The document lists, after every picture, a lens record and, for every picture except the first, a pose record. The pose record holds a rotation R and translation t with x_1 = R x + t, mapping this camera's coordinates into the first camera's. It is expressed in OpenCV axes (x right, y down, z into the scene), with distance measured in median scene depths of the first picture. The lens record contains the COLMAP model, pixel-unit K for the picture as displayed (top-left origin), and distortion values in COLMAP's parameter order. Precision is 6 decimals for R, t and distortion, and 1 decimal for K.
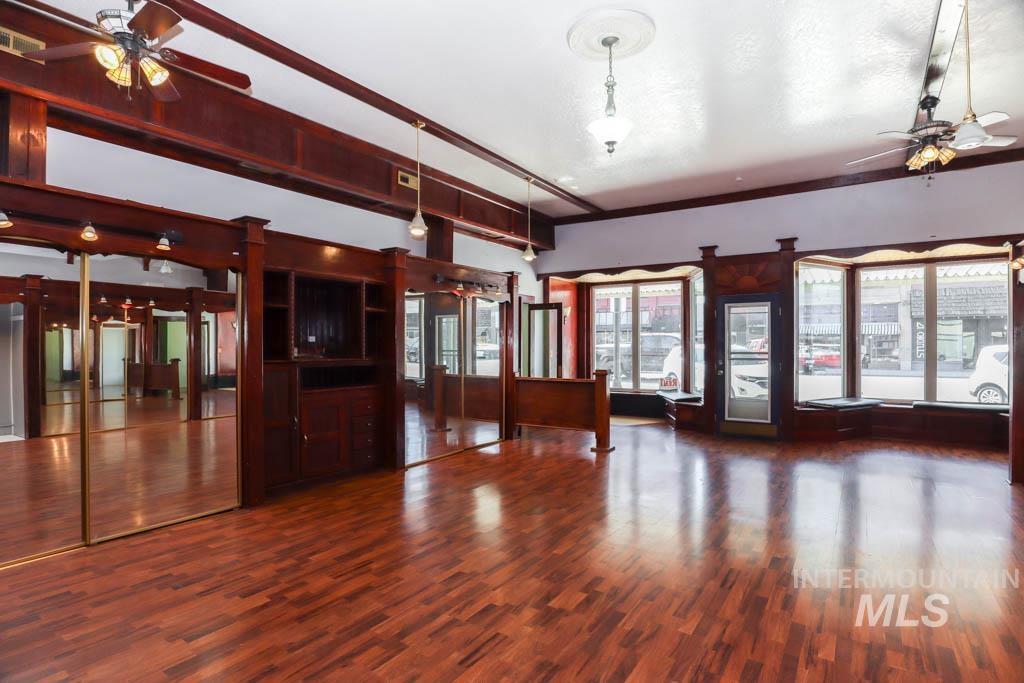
lens RADIAL K [[528.7, 0, 507.1], [0, 528.7, 343.0], [0, 0, 1]] dist [-0.035945, 0.001975]
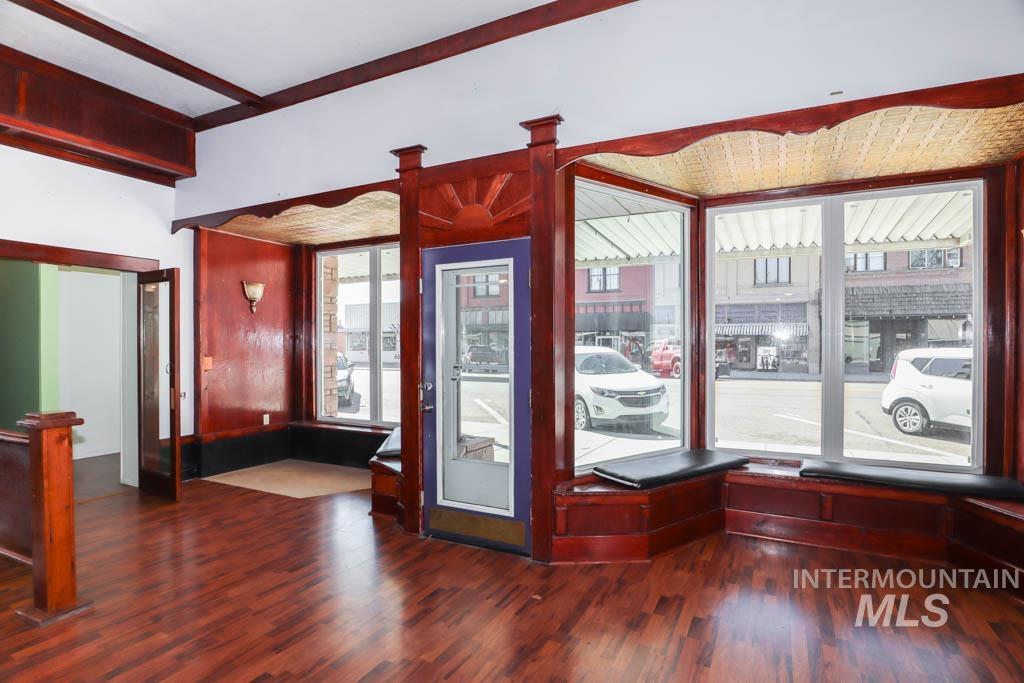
lens RADIAL K [[528.7, 0, 513.2], [0, 528.7, 350.8], [0, 0, 1]] dist [-0.035945, 0.001975]
pose [[0.991703, 0.000696, 0.128550, 0.449576], [-0.002467, 0.999904, 0.013613, -0.002926], [-0.128528, -0.013817, 0.991610, 0.540524]]
